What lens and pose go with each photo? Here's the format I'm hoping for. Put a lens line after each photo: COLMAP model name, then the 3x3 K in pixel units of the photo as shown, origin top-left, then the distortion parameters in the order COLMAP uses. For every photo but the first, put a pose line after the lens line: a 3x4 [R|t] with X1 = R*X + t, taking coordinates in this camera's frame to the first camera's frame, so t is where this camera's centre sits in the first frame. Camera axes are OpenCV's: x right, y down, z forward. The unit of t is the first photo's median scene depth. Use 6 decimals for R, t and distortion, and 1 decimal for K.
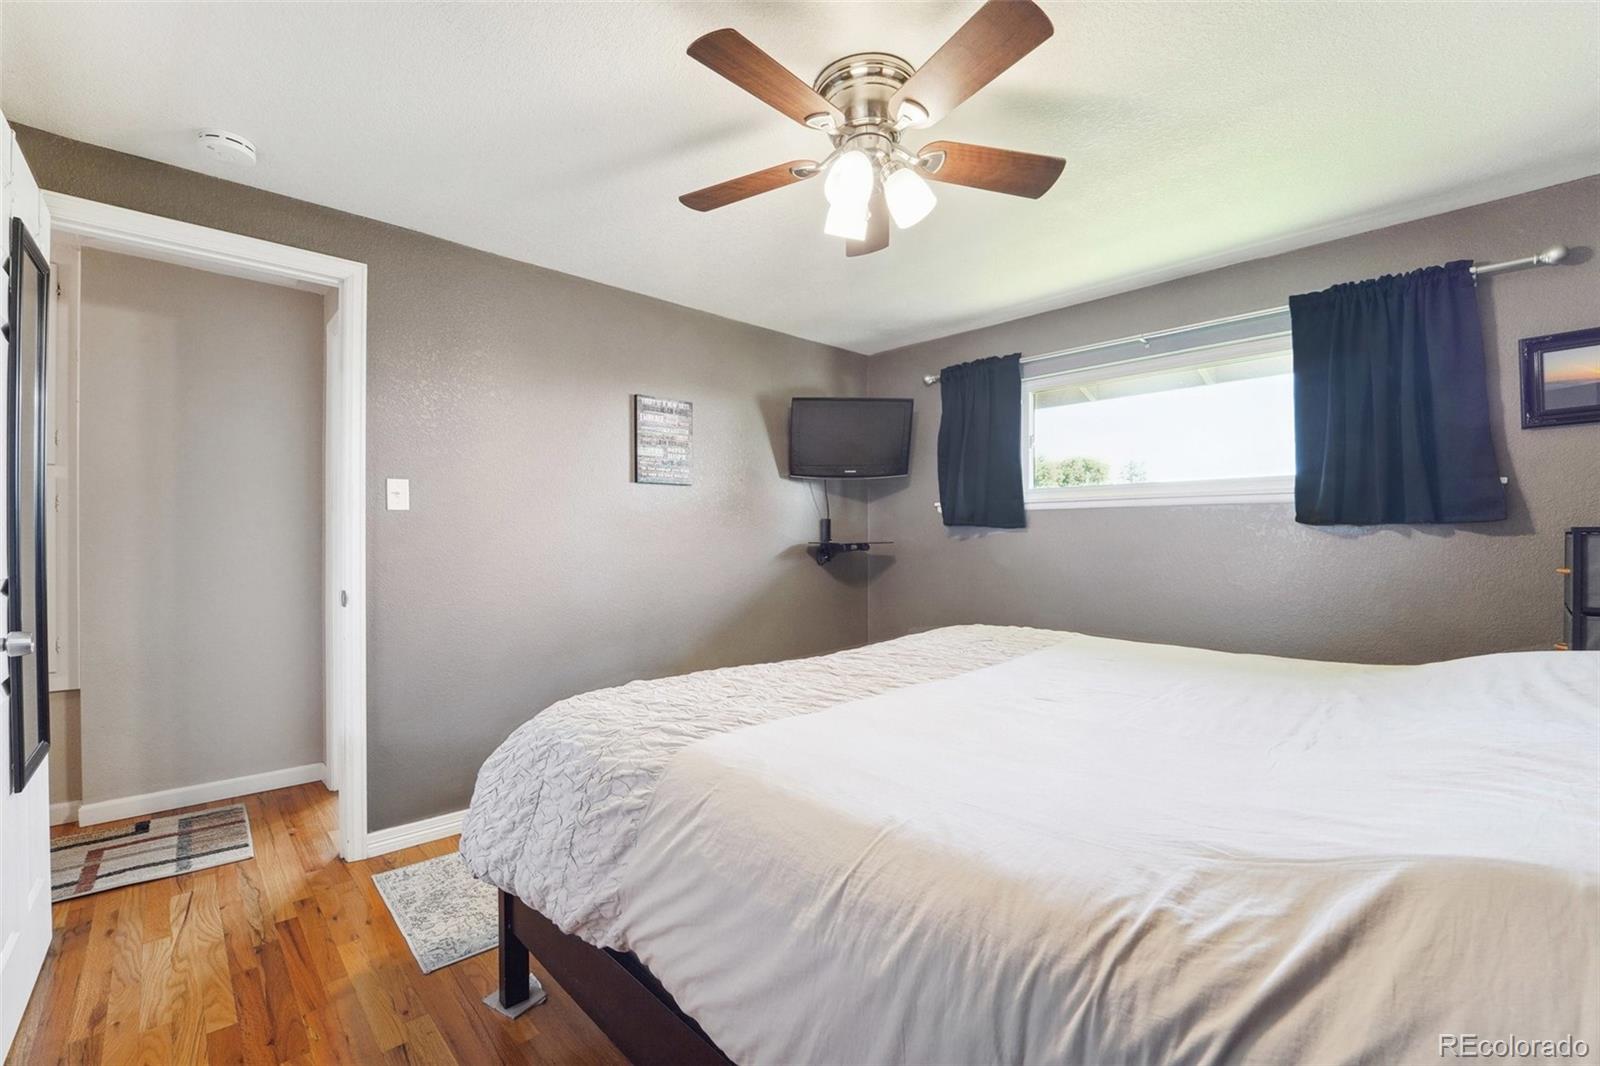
lens RADIAL K [[685.4, 0, 800.0], [0, 685.4, 533.0], [0, 0, 1]] dist [-0.022637, 0.000034]
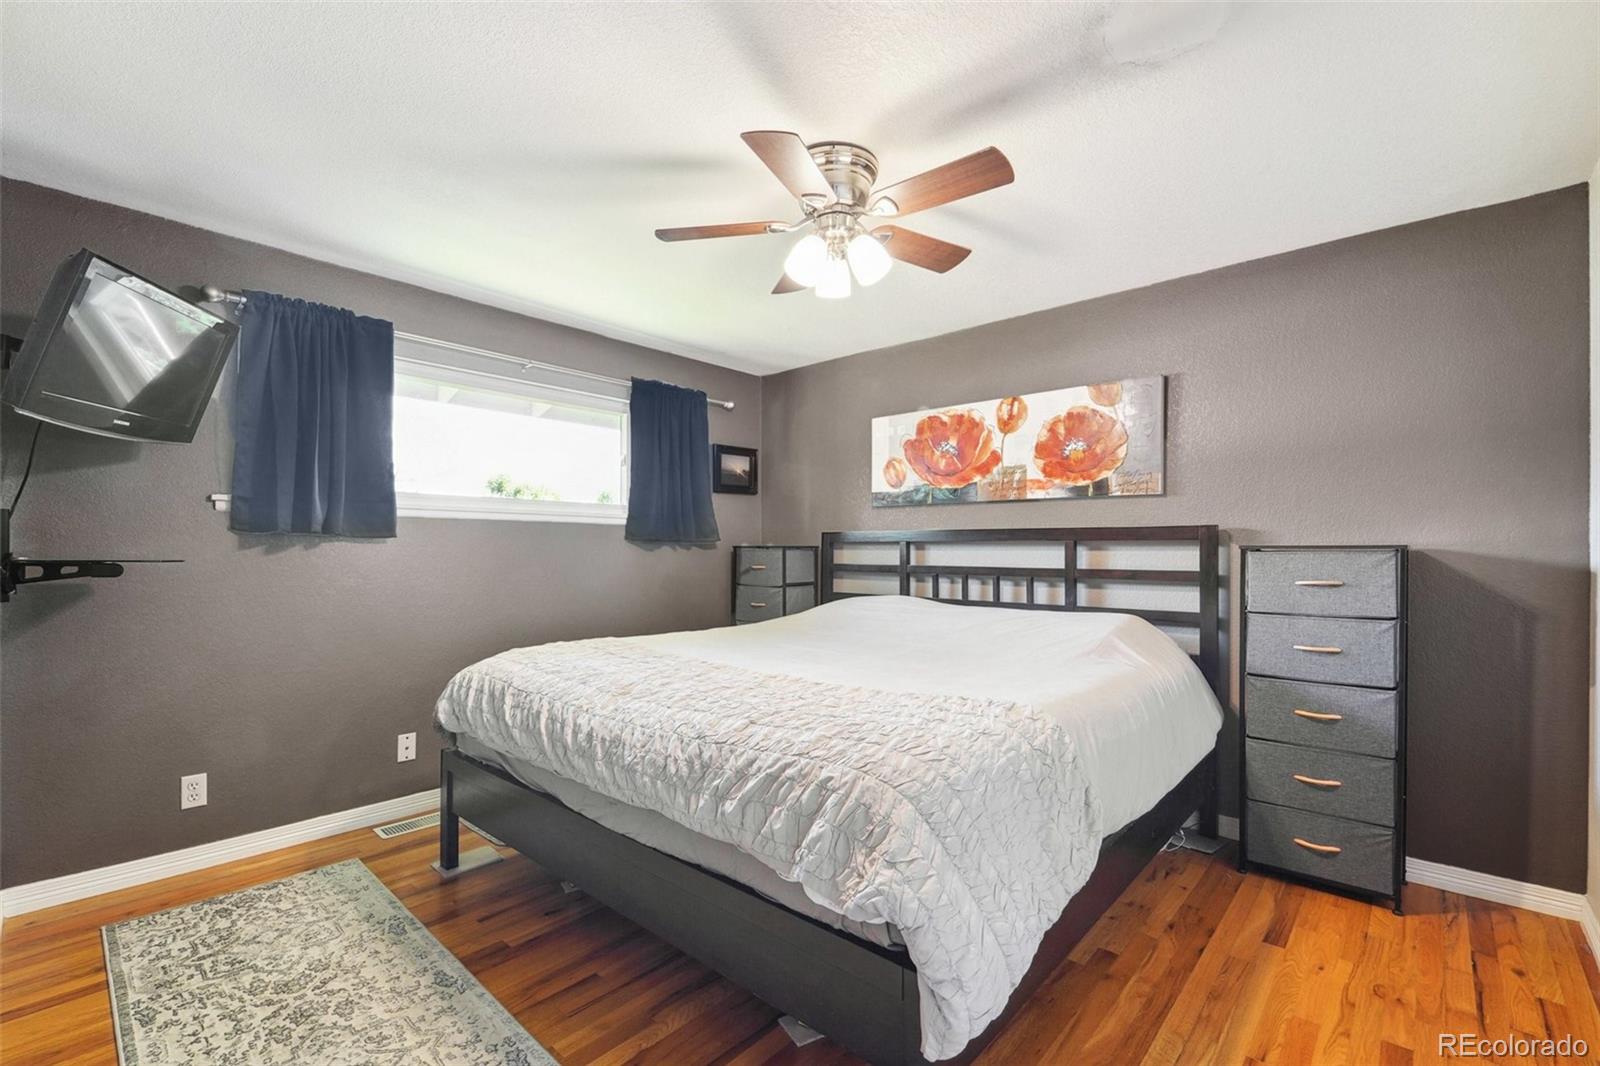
lens RADIAL K [[685.4, 0, 800.0], [0, 685.4, 533.0], [0, 0, 1]] dist [-0.022637, 0.000034]
pose [[-0.075327, 0.019282, 0.996972, -0.694411], [-0.016985, 0.999643, -0.020617, -0.007368], [-0.997014, -0.018487, -0.074973, 0.760924]]
